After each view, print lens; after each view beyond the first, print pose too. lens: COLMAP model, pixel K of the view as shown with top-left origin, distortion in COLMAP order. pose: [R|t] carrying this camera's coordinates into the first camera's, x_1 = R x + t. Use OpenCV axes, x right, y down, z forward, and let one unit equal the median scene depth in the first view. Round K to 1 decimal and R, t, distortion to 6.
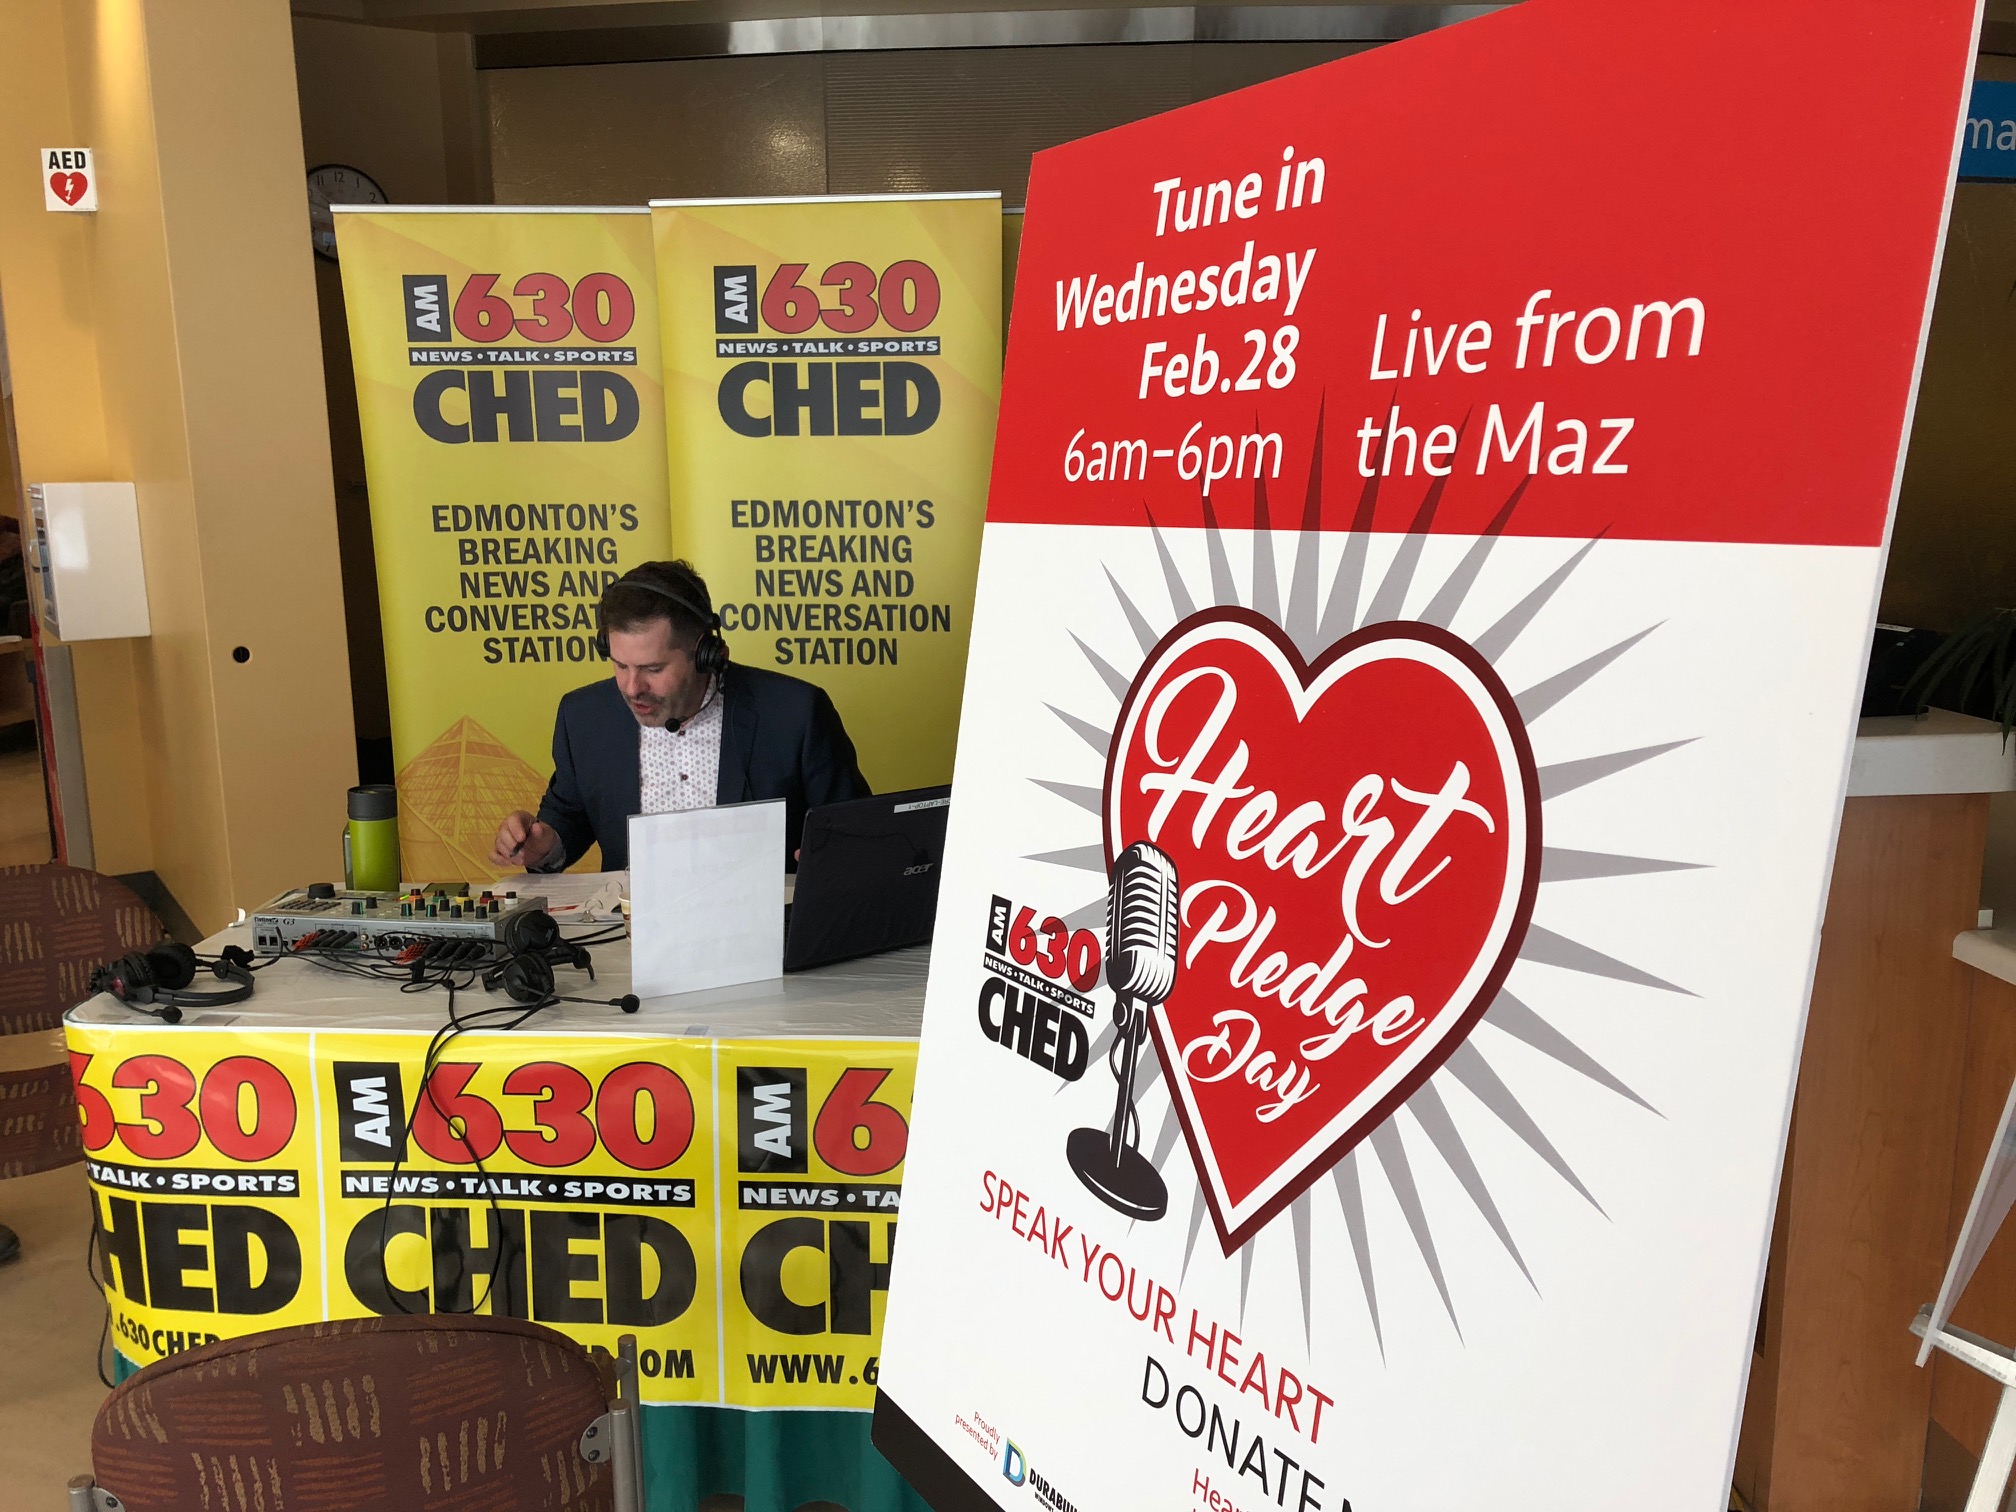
lens RADIAL K [[1639.8, 0, 997.5], [0, 1639.8, 737.8], [0, 0, 1]] dist [0.042754, -0.066860]
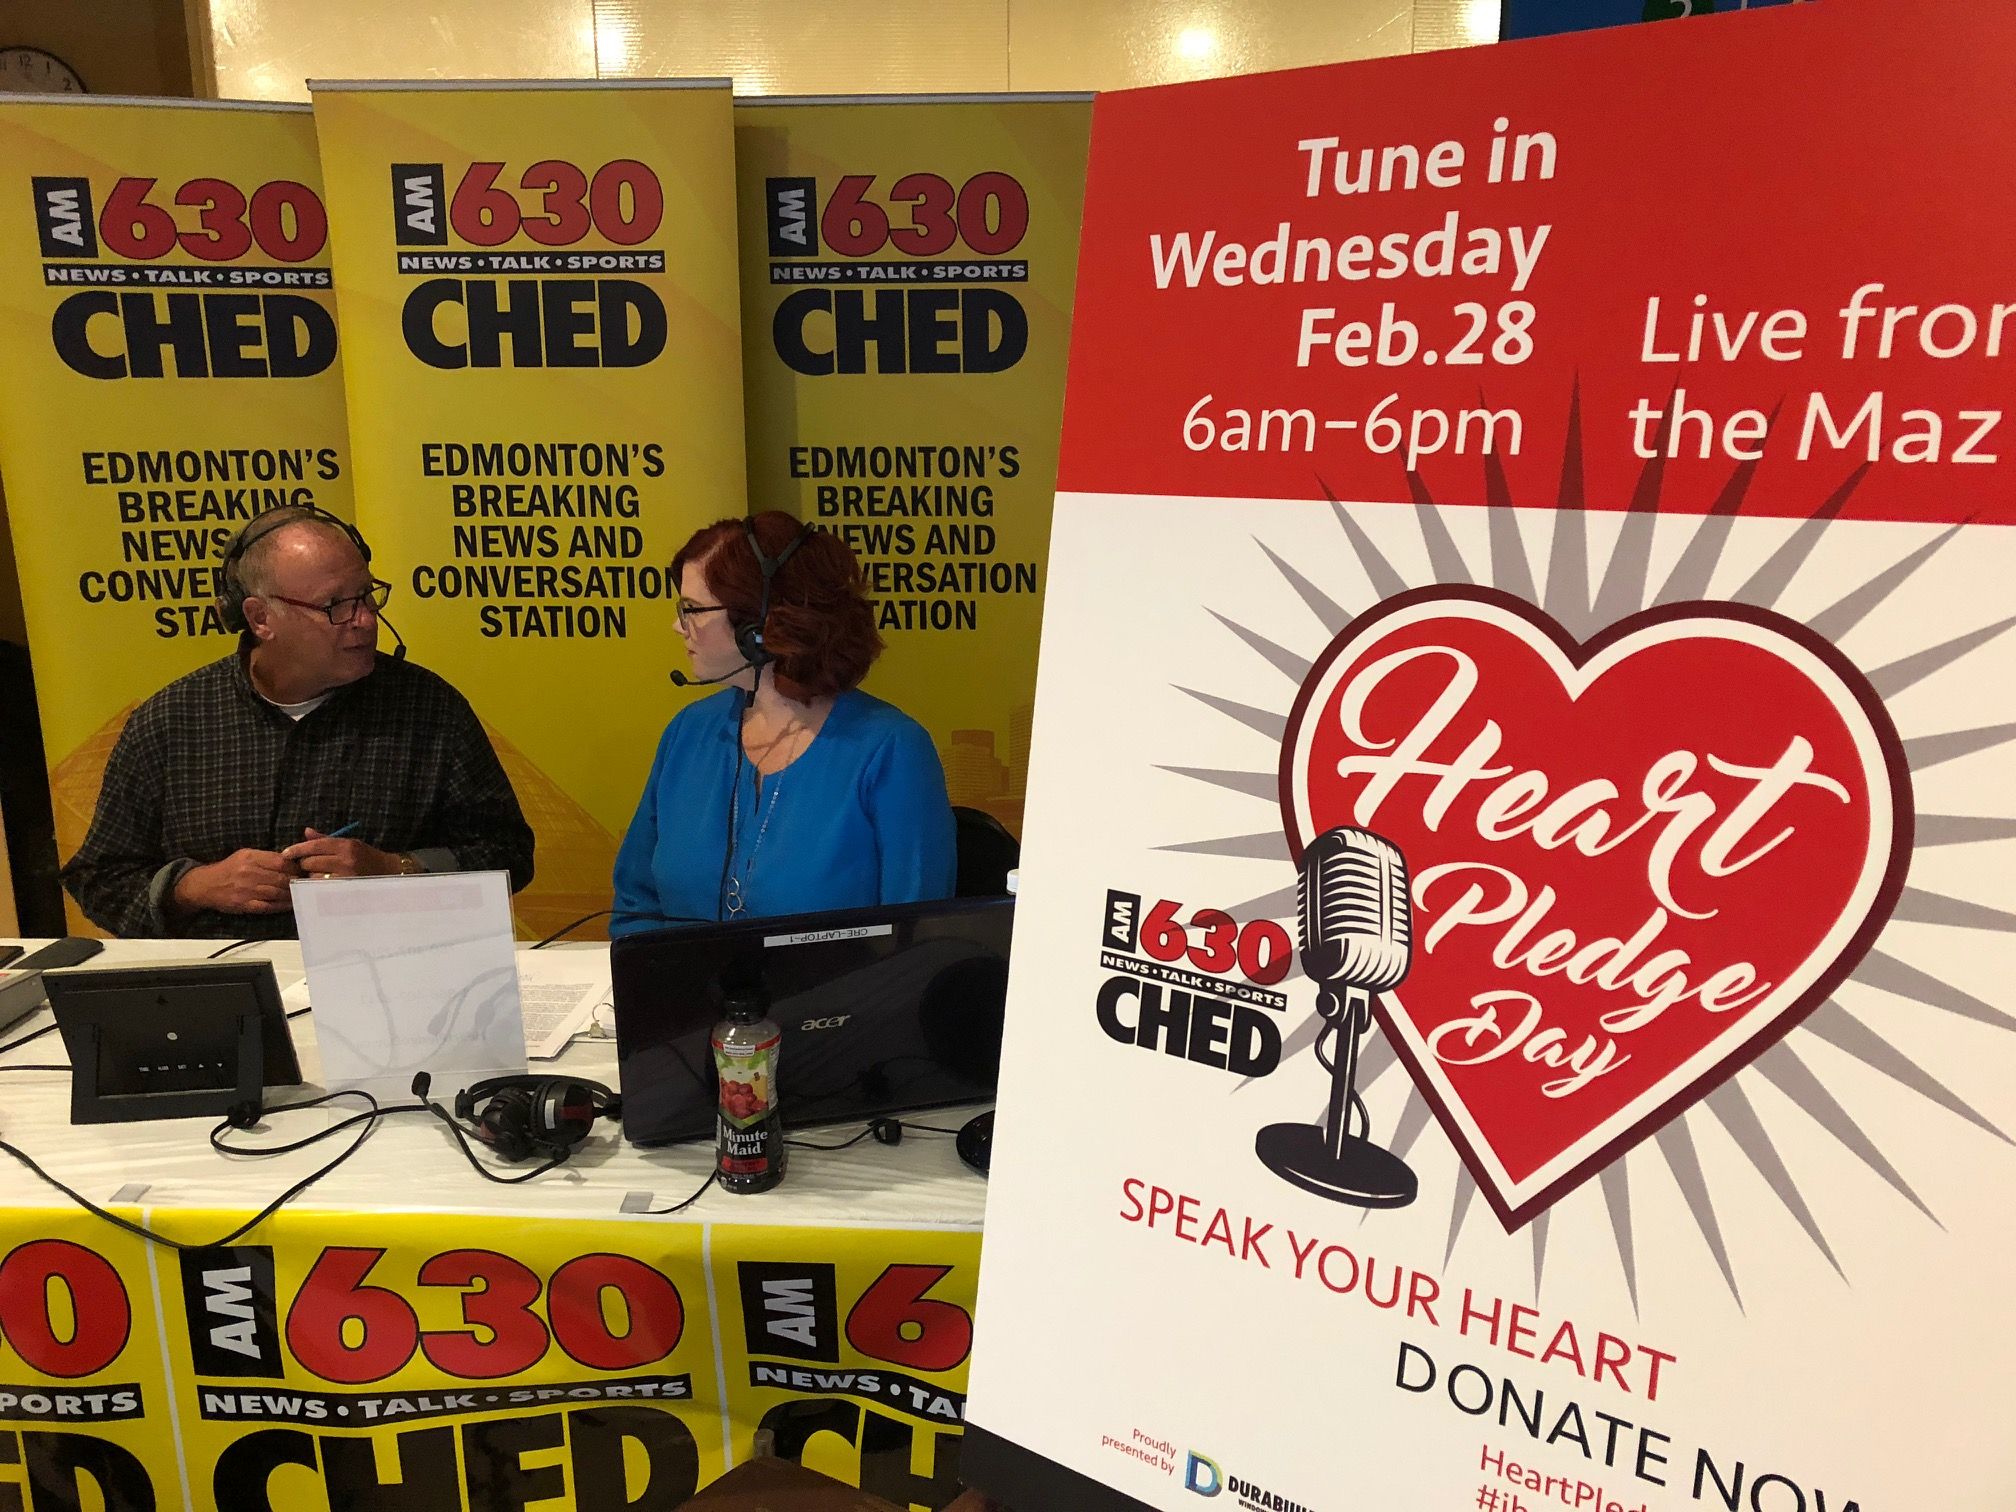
lens RADIAL K [[1896.8, 0, 998.1], [0, 1896.8, 749.6], [0, 0, 1]] dist [0.016141, 0.000000]
pose [[0.987753, -0.027691, 0.153551, -0.283658], [0.024895, 0.999488, 0.020101, -0.009795], [-0.154029, -0.016032, 0.987936, -0.079310]]
